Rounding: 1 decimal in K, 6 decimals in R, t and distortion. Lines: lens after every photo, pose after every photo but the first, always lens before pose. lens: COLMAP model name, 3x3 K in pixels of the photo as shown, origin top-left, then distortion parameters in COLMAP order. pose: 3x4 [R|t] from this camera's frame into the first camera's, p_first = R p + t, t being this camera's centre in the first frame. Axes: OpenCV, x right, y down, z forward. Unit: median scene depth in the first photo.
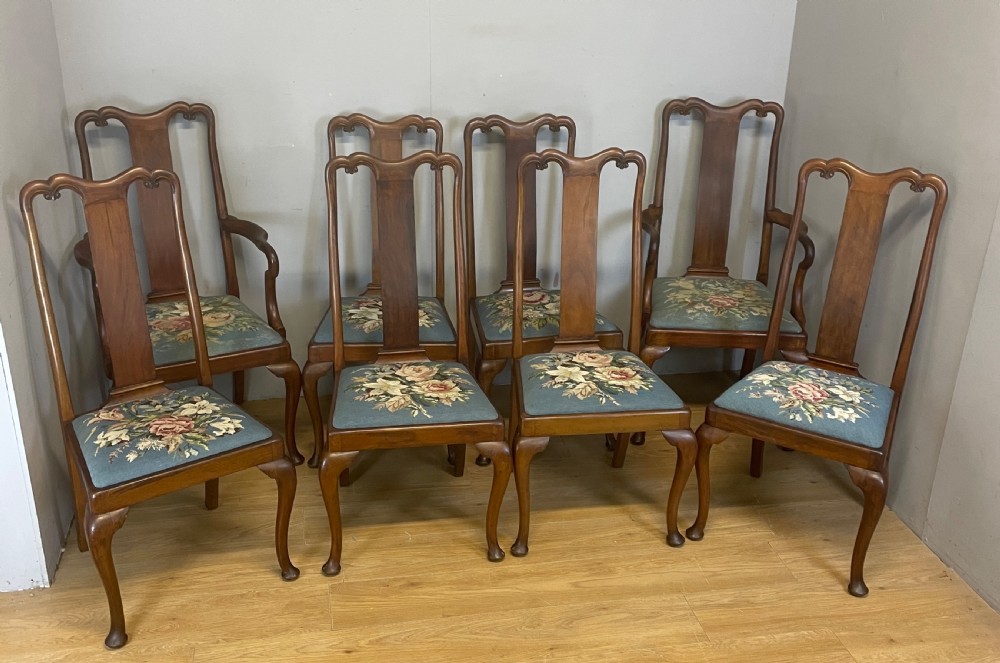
lens RADIAL K [[967.1, 0, 490.2], [0, 967.1, 354.8], [0, 0, 1]] dist [0.055177, 0.000000]
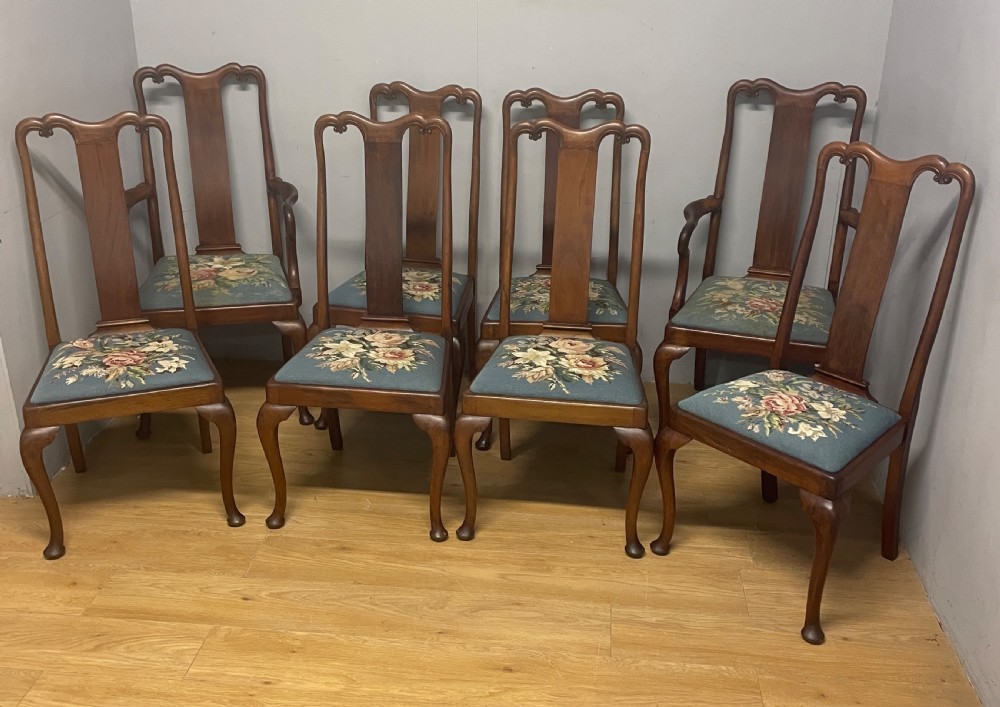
lens RADIAL K [[969.7, 0, 497.9], [0, 969.7, 369.5], [0, 0, 1]] dist [0.058893, 0.000000]
pose [[0.958810, 0.109741, -0.261993, 0.299327], [-0.109712, 0.993853, 0.014786, 0.022197], [0.262005, 0.014567, 0.964956, 0.077486]]
